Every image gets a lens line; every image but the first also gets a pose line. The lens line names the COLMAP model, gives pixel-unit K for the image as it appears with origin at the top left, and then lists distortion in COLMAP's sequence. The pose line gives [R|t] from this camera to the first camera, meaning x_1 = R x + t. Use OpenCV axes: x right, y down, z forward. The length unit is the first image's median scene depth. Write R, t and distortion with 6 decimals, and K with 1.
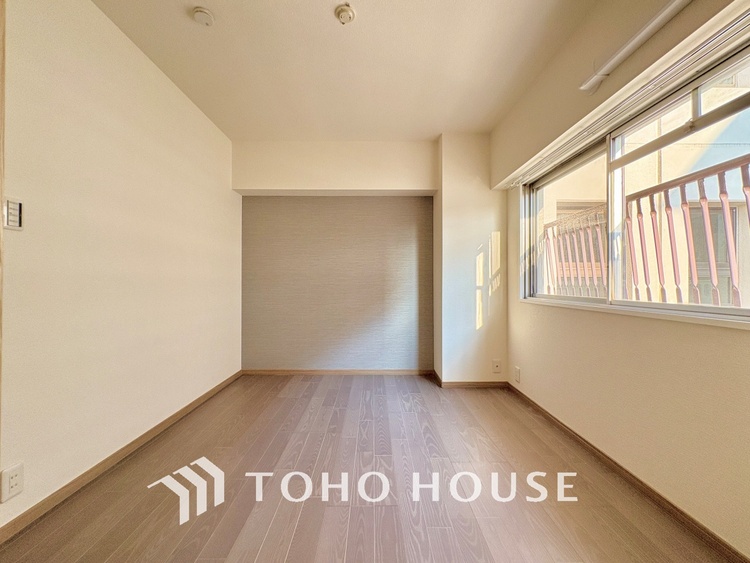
lens RADIAL K [[300.3, 0, 375.0], [0, 300.3, 281.5], [0, 0, 1]] dist [0.000726, 0.000092]
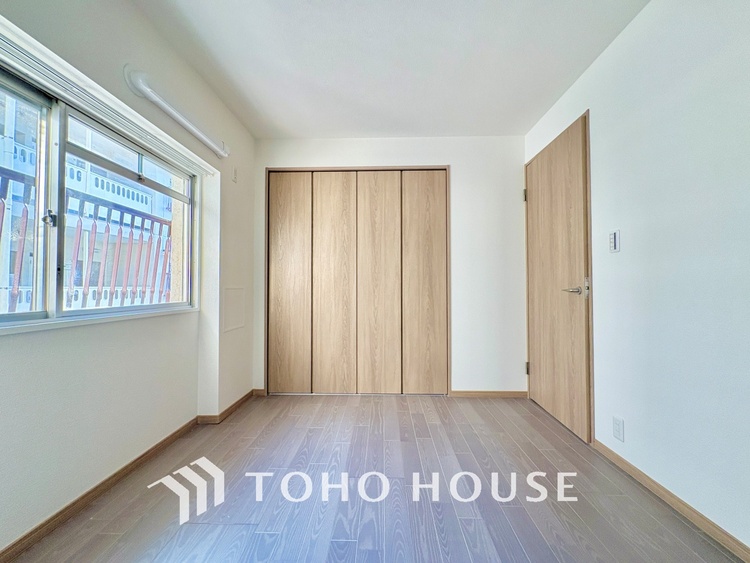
lens RADIAL K [[300.3, 0, 375.0], [0, 300.3, 281.5], [0, 0, 1]] dist [0.000726, 0.000092]
pose [[-0.999406, 0.001691, 0.034412, -0.070823], [0.000852, 0.999702, -0.024394, 0.002316], [-0.034443, -0.024350, -0.999110, 1.776097]]
